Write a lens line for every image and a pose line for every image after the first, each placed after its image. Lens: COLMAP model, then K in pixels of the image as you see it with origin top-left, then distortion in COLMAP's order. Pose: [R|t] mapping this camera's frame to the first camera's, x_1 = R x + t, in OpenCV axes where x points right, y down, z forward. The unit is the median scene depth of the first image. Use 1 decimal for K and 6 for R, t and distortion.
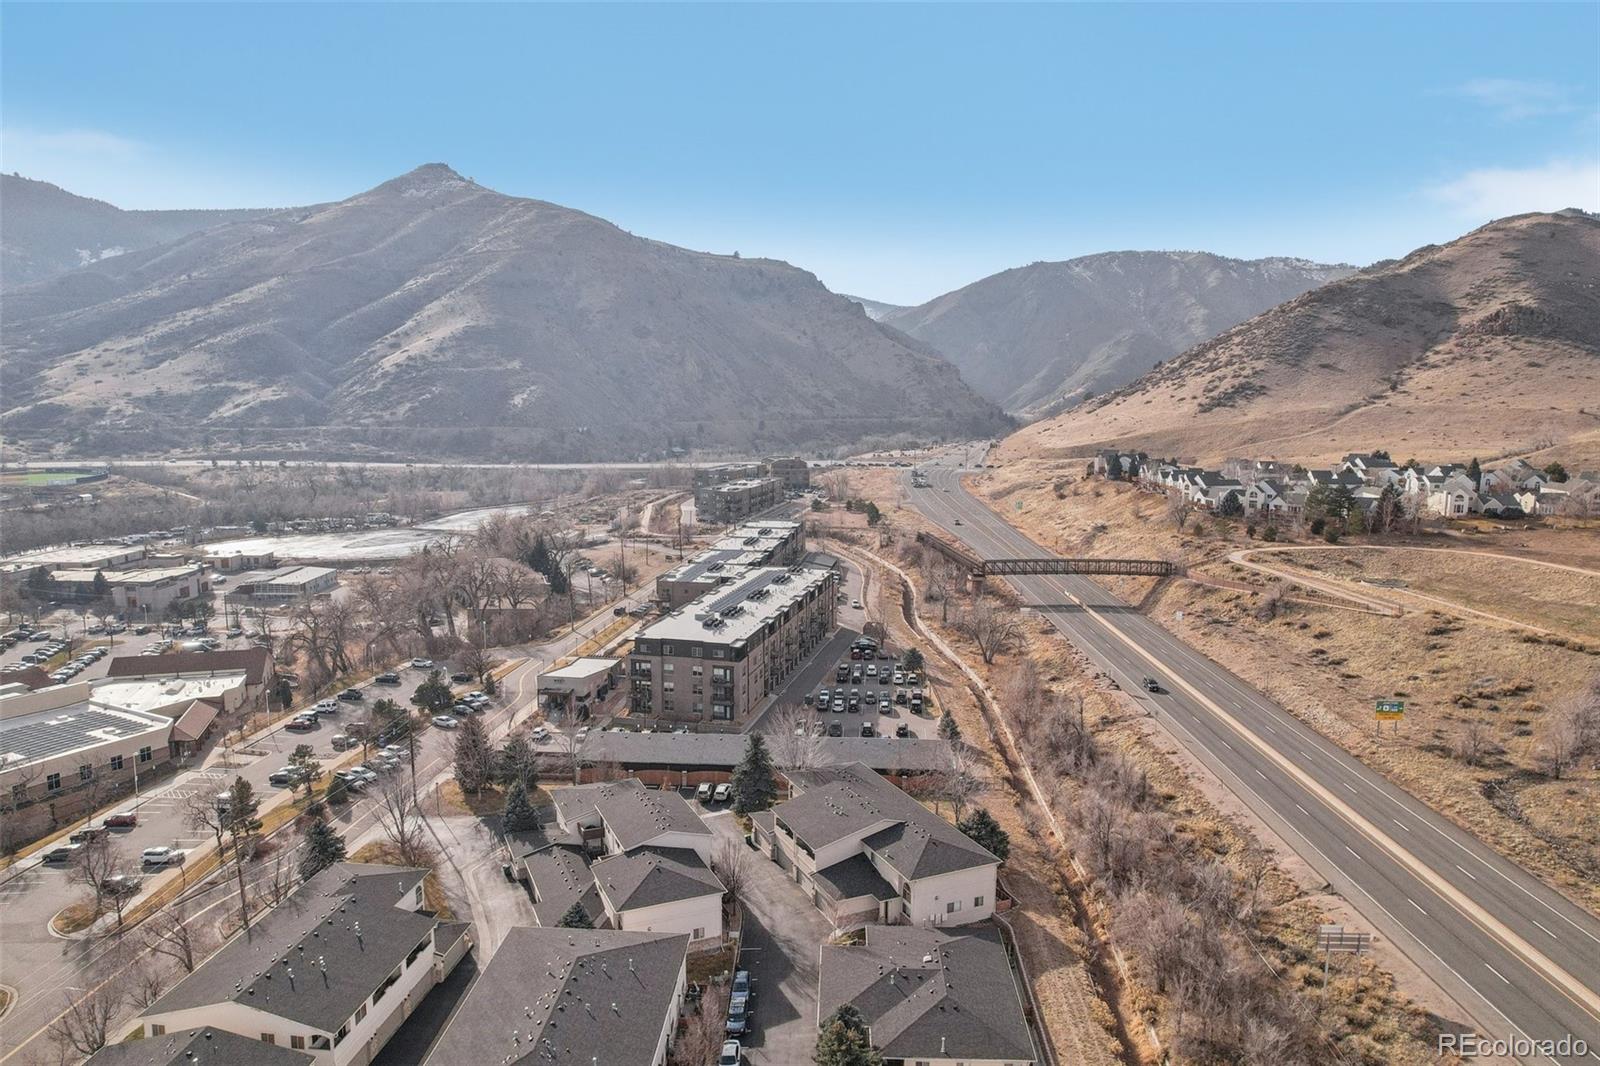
lens RADIAL K [[1050.9, 0, 800.0], [0, 1050.9, 533.0], [0, 0, 1]] dist [0.026517, 0.001527]
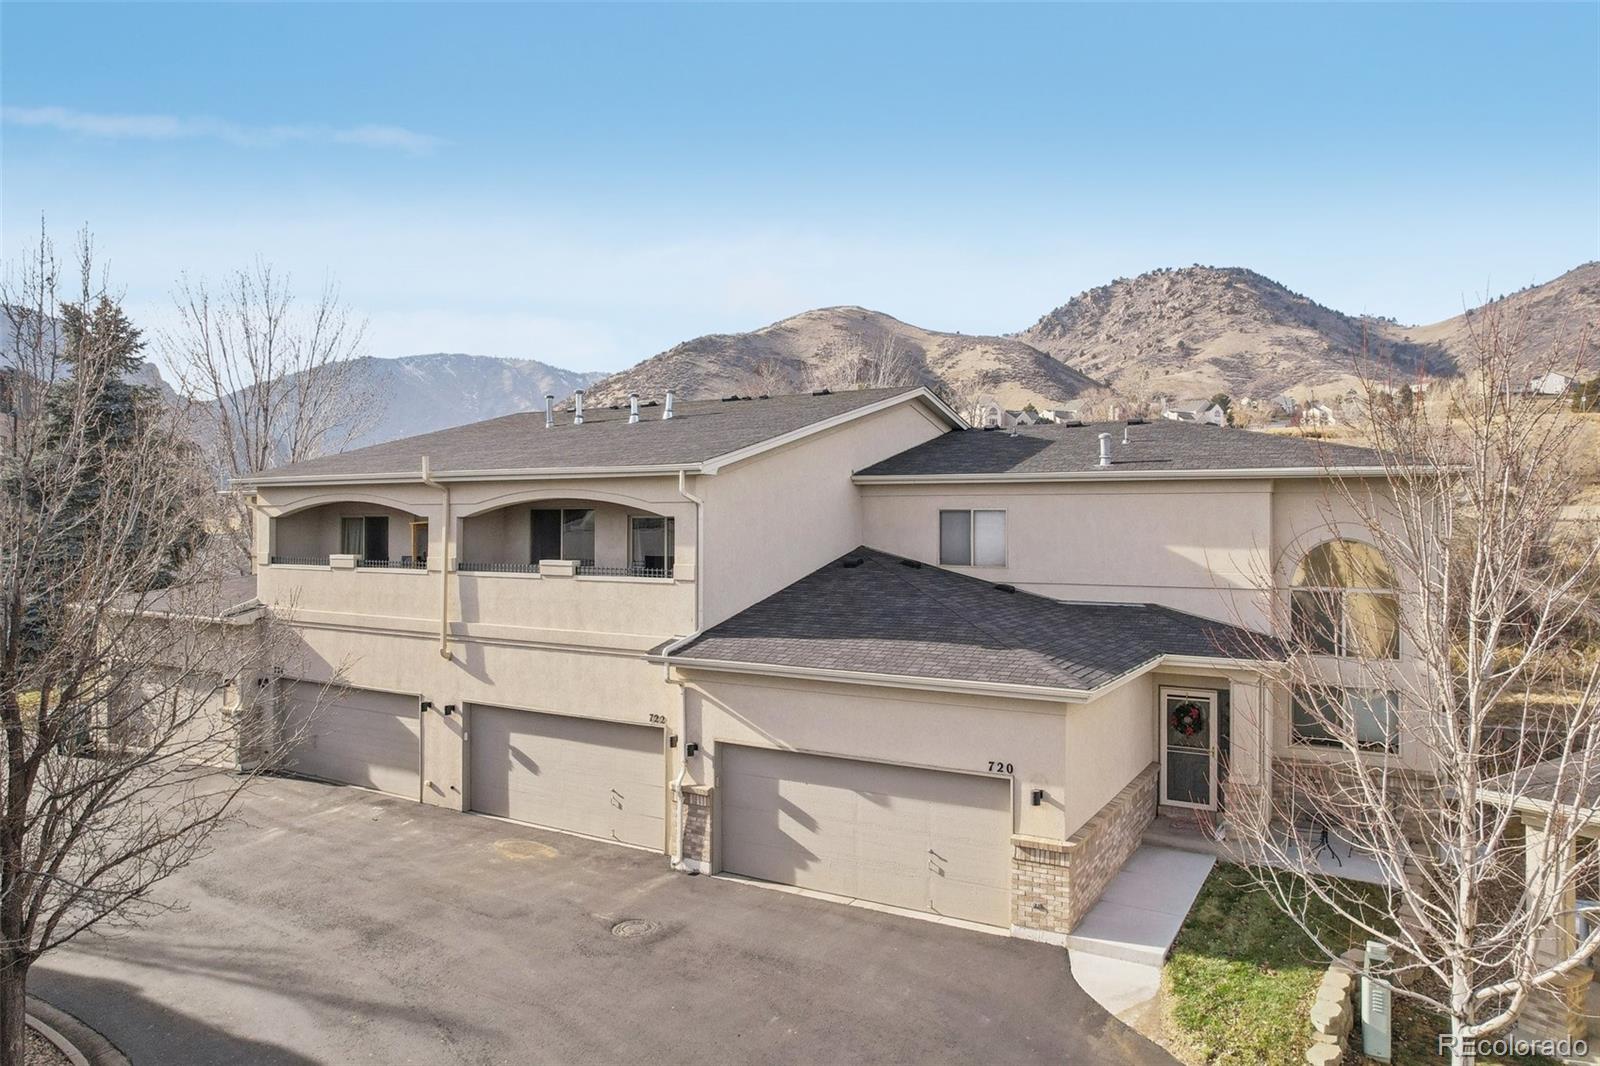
lens RADIAL K [[1050.9, 0, 800.0], [0, 1050.9, 533.0], [0, 0, 1]] dist [0.026517, 0.001527]
pose [[0.817724, 0.007179, 0.575566, -0.009362], [0.052260, 0.994867, -0.086657, 0.051129], [-0.573234, 0.100941, 0.813151, 0.140504]]
